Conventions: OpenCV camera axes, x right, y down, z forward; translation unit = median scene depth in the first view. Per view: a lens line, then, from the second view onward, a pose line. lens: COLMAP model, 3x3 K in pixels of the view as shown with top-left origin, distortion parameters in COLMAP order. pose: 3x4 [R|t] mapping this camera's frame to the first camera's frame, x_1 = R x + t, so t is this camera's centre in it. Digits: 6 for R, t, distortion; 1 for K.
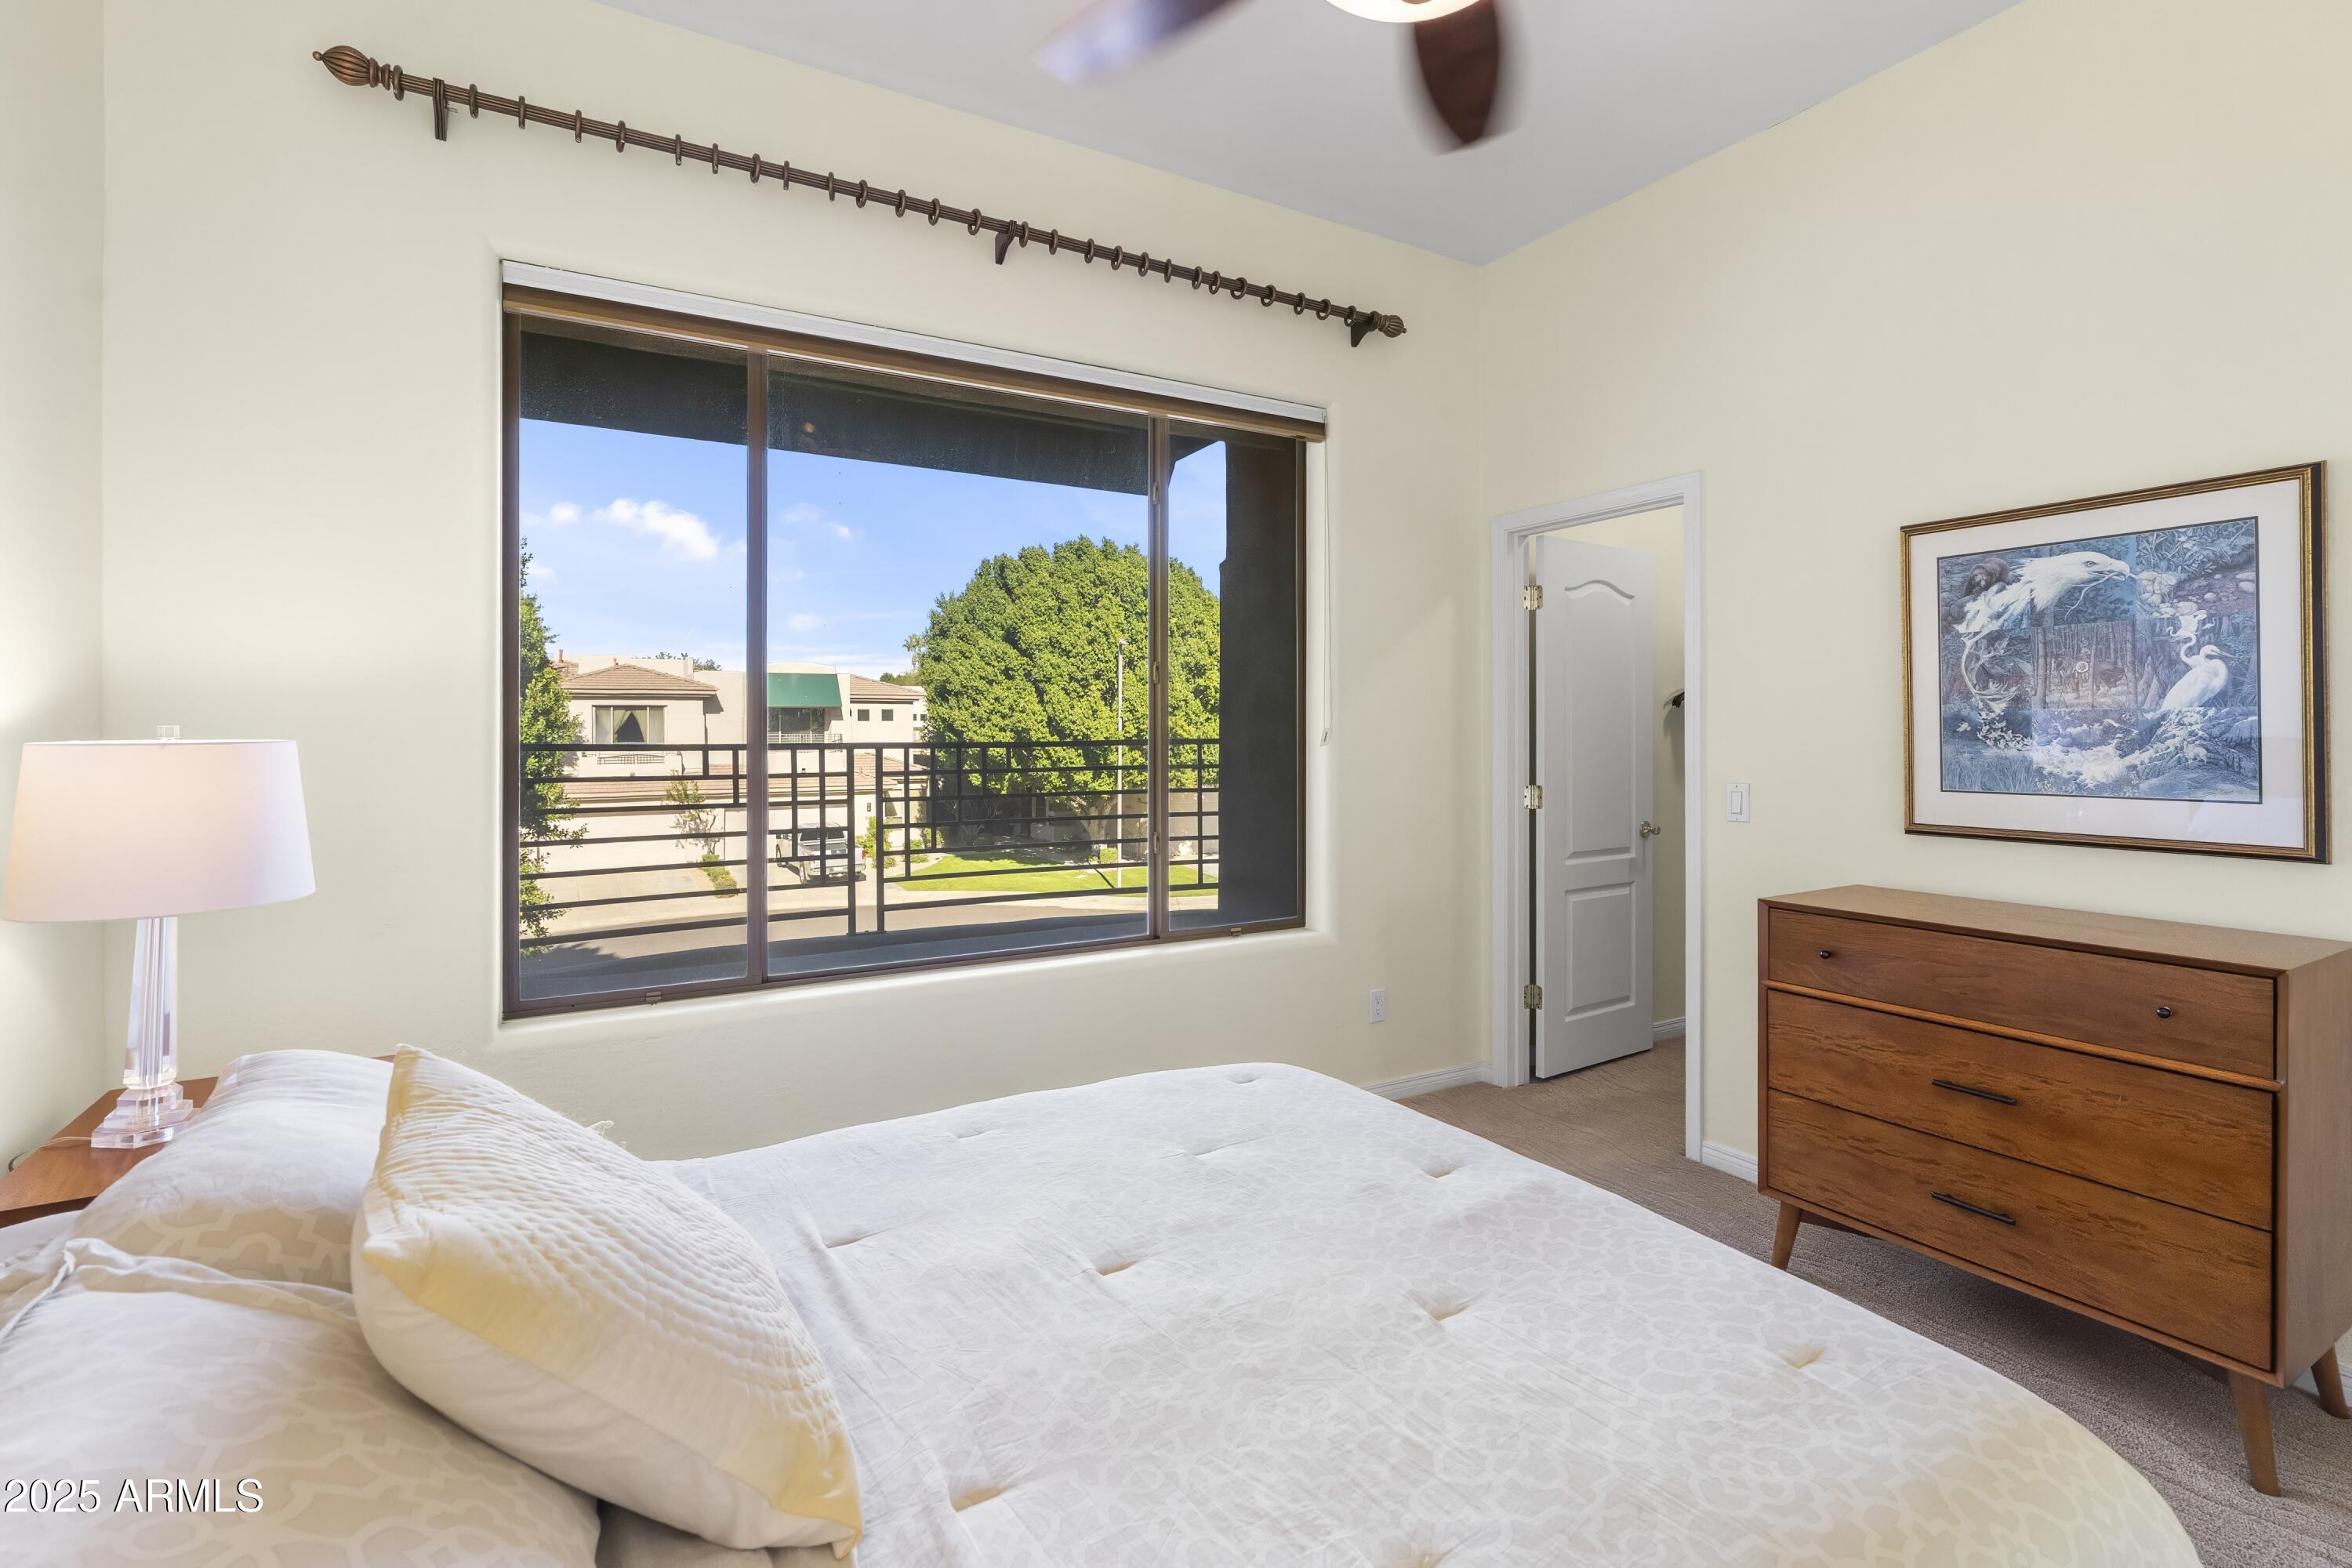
lens RADIAL K [[1071.4, 0, 1175.7], [0, 1071.4, 730.3], [0, 0, 1]] dist [0.016107, -0.000020]
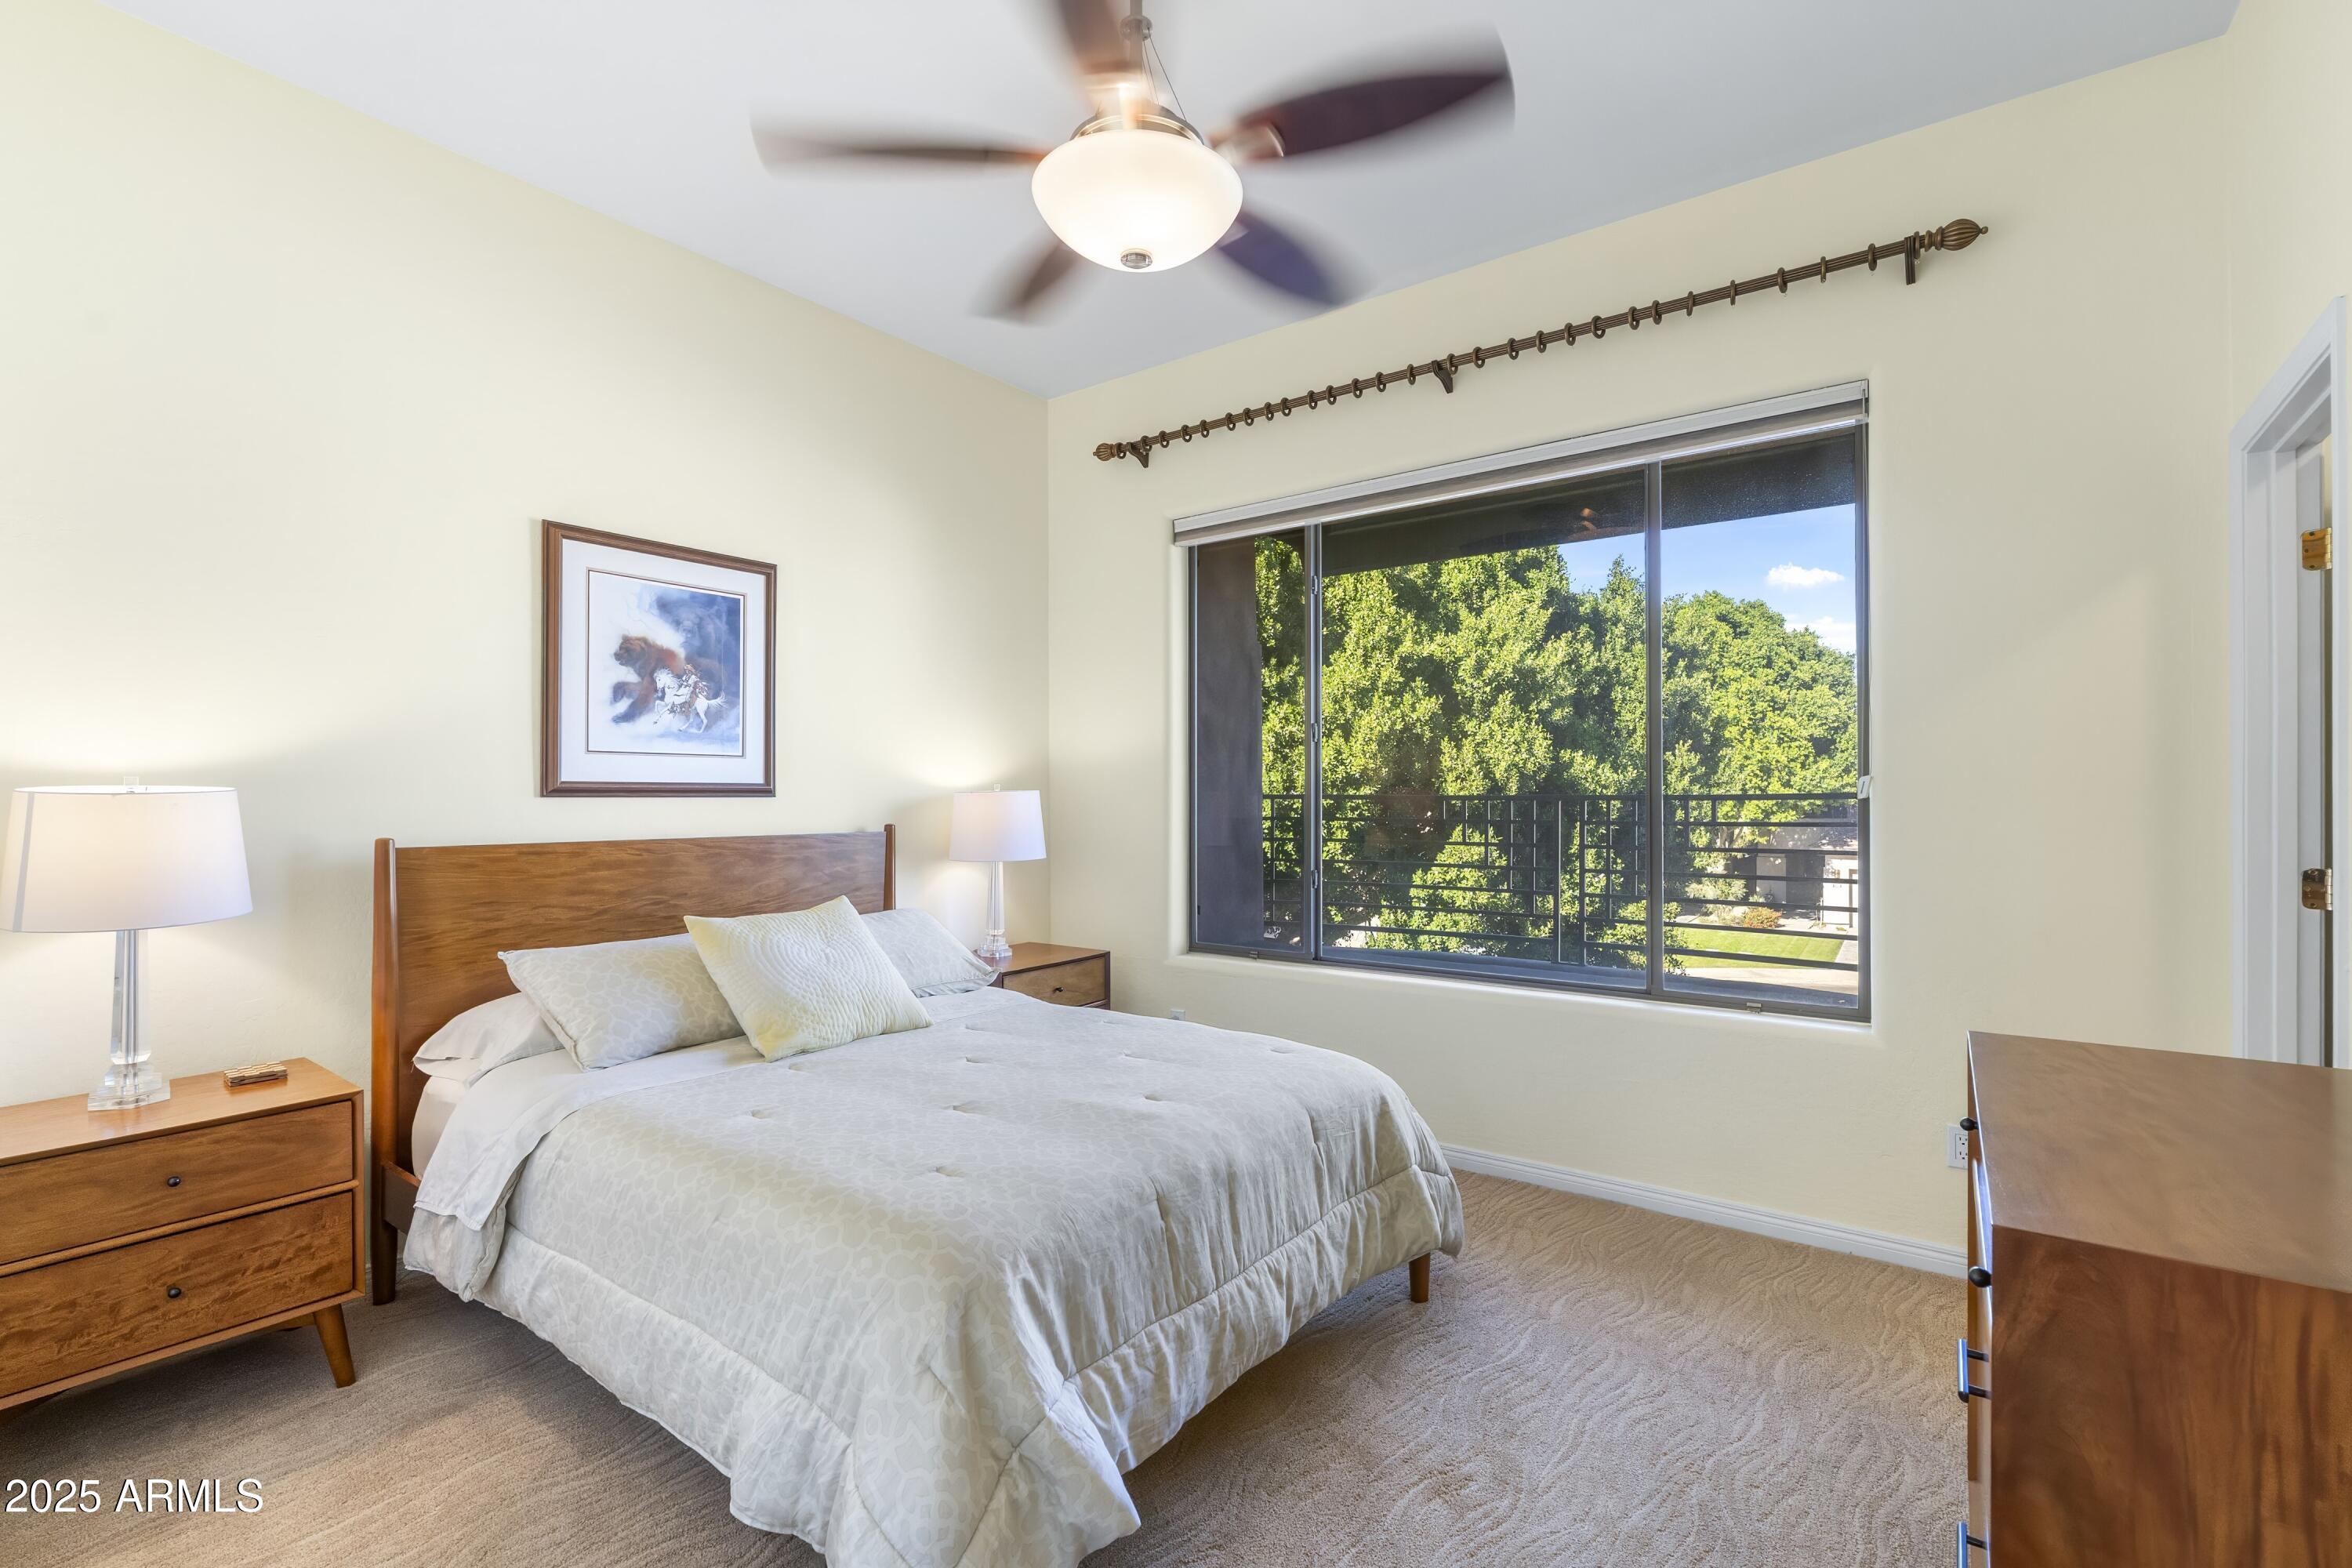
lens RADIAL K [[1048.5, 0, 1179.1], [0, 1048.5, 778.8], [0, 0, 1]] dist [-0.001303, 0.000044]
pose [[0.394826, -0.009742, -0.918704, 0.770718], [0.002306, 0.999951, -0.009613, 0.007652], [0.918753, 0.001677, 0.394830, 0.255970]]
